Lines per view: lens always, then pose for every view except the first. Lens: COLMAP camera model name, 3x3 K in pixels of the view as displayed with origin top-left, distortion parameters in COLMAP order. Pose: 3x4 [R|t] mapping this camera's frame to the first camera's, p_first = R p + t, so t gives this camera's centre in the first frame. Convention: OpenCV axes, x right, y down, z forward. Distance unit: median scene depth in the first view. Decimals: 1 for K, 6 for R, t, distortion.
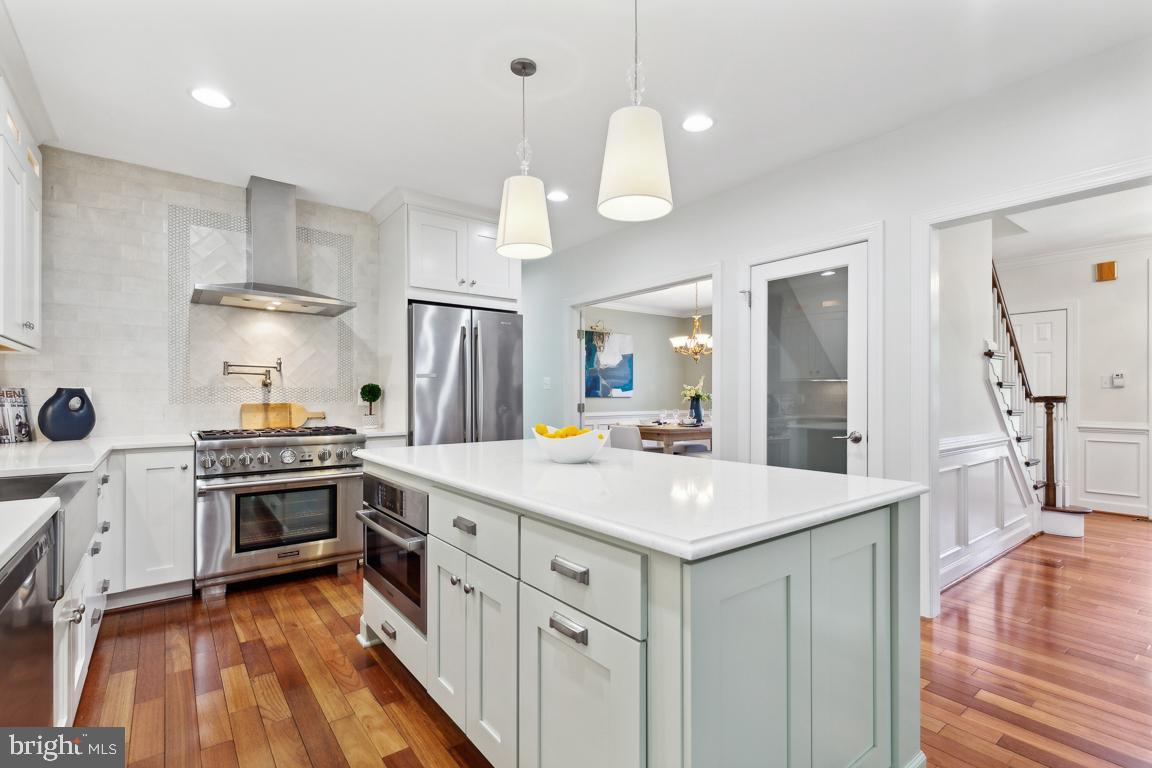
lens RADIAL K [[536.9, 0, 574.1], [0, 536.9, 391.9], [0, 0, 1]] dist [0.014009, -0.000758]
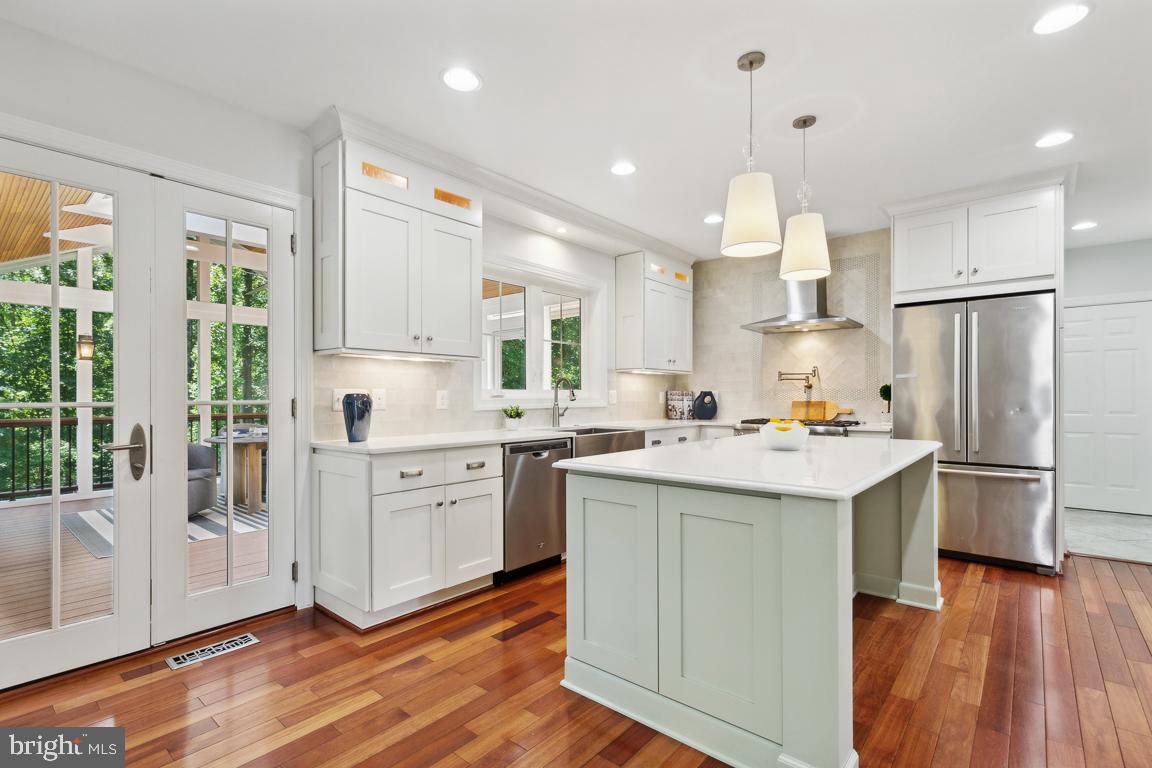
lens RADIAL K [[536.9, 0, 572.1], [0, 536.9, 395.0], [0, 0, 1]] dist [0.014009, -0.000758]
pose [[0.203708, -0.000987, -0.979031, 1.165288], [0.008972, 0.999959, 0.000859, 0.000647], [0.978991, -0.008958, 0.203709, 0.293849]]
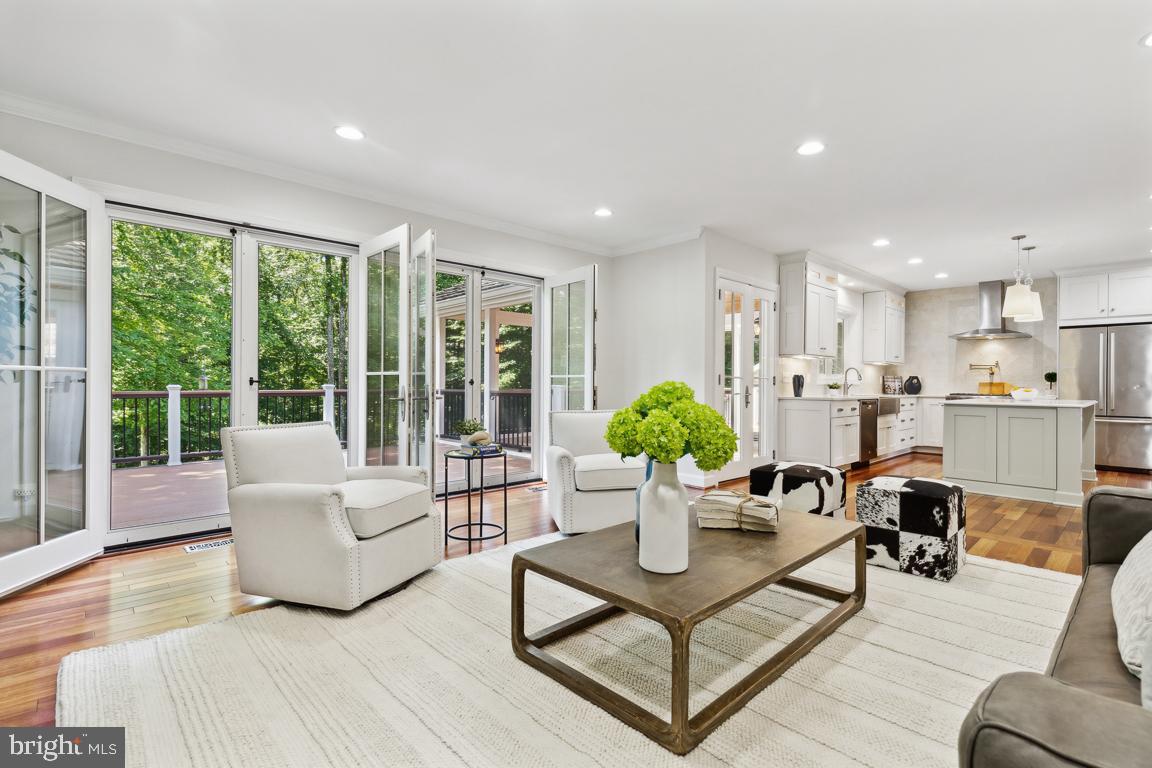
lens RADIAL K [[536.9, 0, 575.2], [0, 536.9, 380.9], [0, 0, 1]] dist [0.014009, -0.000758]
pose [[0.103549, -0.001240, -0.994624, 2.649036], [-0.000249, 0.999999, -0.001273, 0.035620], [0.994624, 0.000380, 0.103548, -1.647377]]
